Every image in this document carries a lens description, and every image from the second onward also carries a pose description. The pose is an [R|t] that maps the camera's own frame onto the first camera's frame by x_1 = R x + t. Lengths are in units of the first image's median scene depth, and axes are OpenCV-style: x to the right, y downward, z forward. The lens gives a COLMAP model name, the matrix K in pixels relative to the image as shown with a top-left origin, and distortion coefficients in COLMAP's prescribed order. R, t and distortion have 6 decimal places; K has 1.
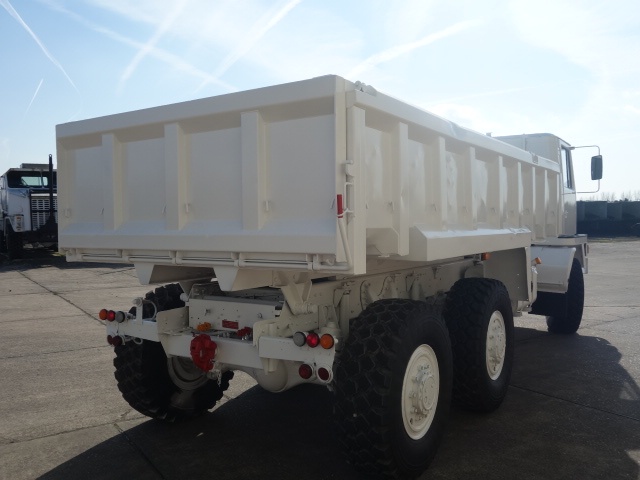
lens RADIAL K [[568.1, 0, 319.3], [0, 568.1, 236.4], [0, 0, 1]] dist [0.013314, -0.015444]
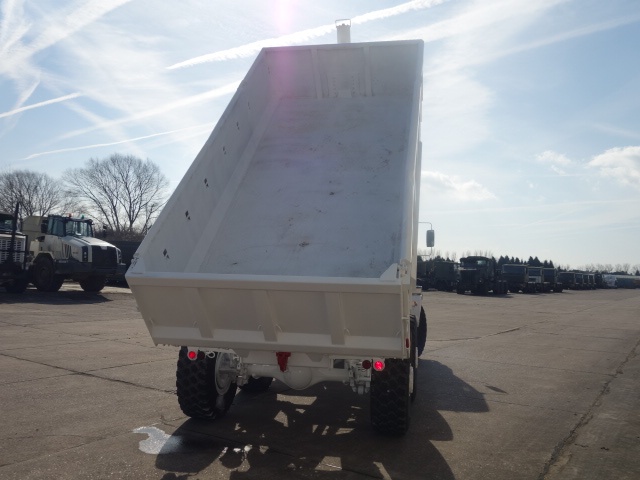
lens RADIAL K [[555.5, 0, 320.2], [0, 555.5, 241.7], [0, 0, 1]] dist [-0.008761, -0.008709]
pose [[0.930277, 0.051532, 0.363221, -0.404788], [-0.024335, 0.996573, -0.079062, 0.008623], [-0.366051, 0.064711, 0.928342, -0.249954]]
